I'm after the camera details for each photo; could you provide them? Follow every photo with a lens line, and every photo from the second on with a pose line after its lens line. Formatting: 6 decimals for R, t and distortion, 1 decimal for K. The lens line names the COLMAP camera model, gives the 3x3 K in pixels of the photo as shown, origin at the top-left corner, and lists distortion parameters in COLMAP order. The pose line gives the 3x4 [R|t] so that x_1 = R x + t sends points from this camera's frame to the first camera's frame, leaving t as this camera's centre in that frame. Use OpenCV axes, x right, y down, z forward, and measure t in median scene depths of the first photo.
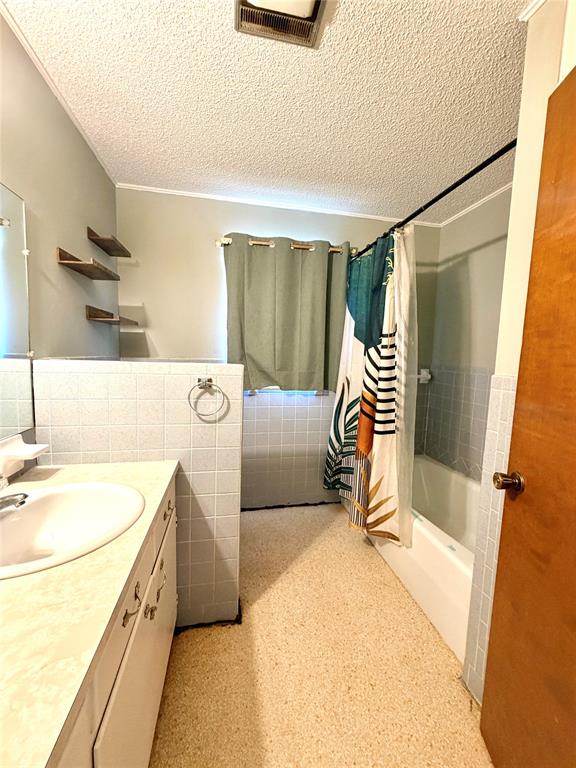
lens RADIAL K [[306.0, 0, 287.7], [0, 306.0, 381.6], [0, 0, 1]] dist [0.001979, 0.000559]
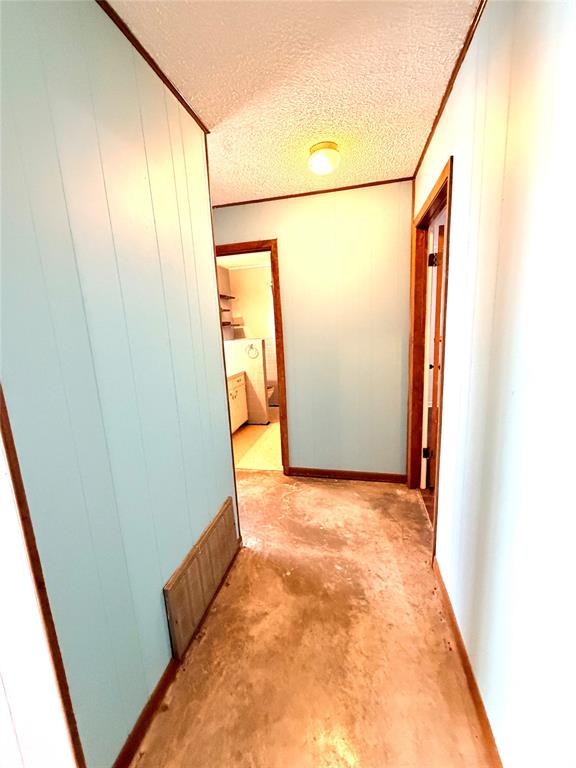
lens RADIAL K [[306.0, 0, 287.7], [0, 306.0, 381.6], [0, 0, 1]] dist [0.001979, 0.000559]
pose [[0.905075, 0.001731, -0.425248, 0.928982], [0.037500, 0.995771, 0.083865, 0.079247], [0.423595, -0.091851, 0.901183, -1.130070]]
